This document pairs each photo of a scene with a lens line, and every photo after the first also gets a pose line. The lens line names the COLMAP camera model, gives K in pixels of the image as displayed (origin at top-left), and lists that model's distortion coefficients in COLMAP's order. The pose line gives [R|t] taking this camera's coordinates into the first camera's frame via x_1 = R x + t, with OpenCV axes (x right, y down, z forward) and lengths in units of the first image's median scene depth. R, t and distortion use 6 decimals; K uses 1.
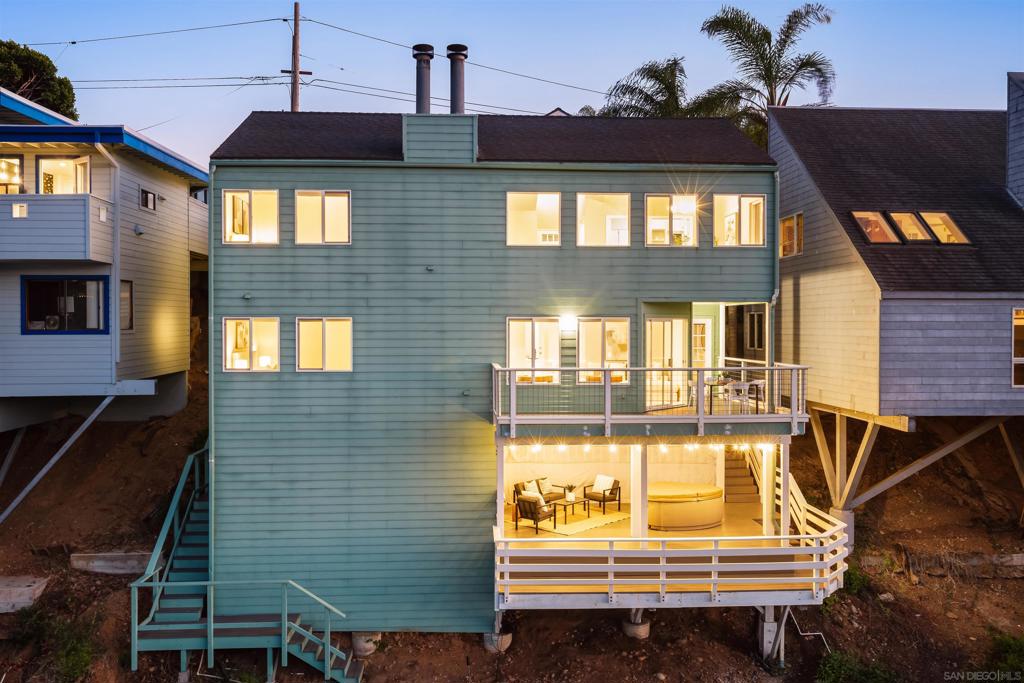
lens RADIAL K [[855.7, 0, 510.4], [0, 855.7, 333.1], [0, 0, 1]] dist [0.015030, -0.017434]
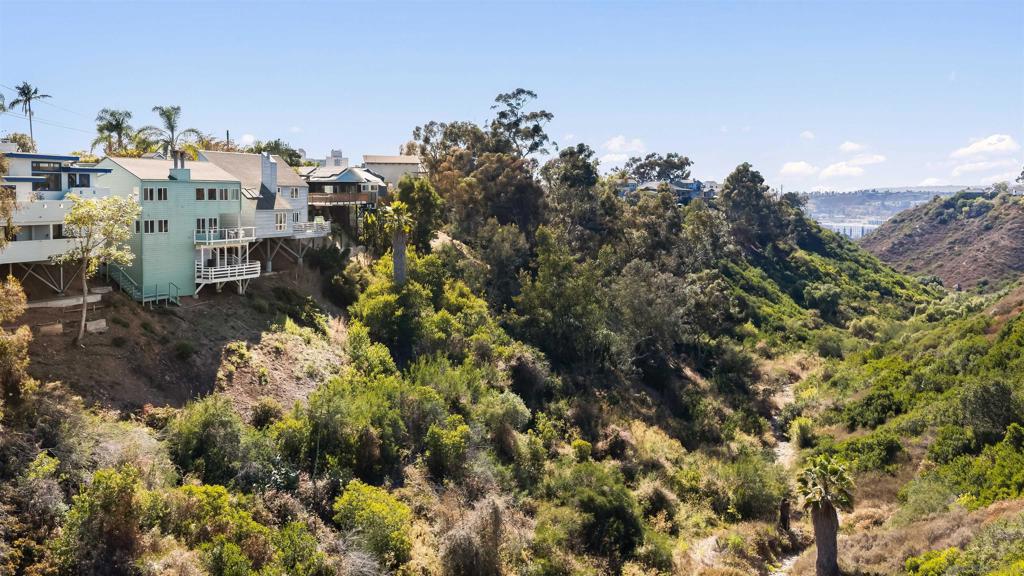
lens RADIAL K [[855.8, 0, 511.1], [0, 855.8, 237.5], [0, 0, 1]] dist [0.025911, -0.033802]
pose [[0.434747, -0.044549, 0.899450, -3.066179], [0.004828, 0.998877, 0.047140, -0.112554], [-0.900540, -0.016151, 0.434474, -2.166176]]
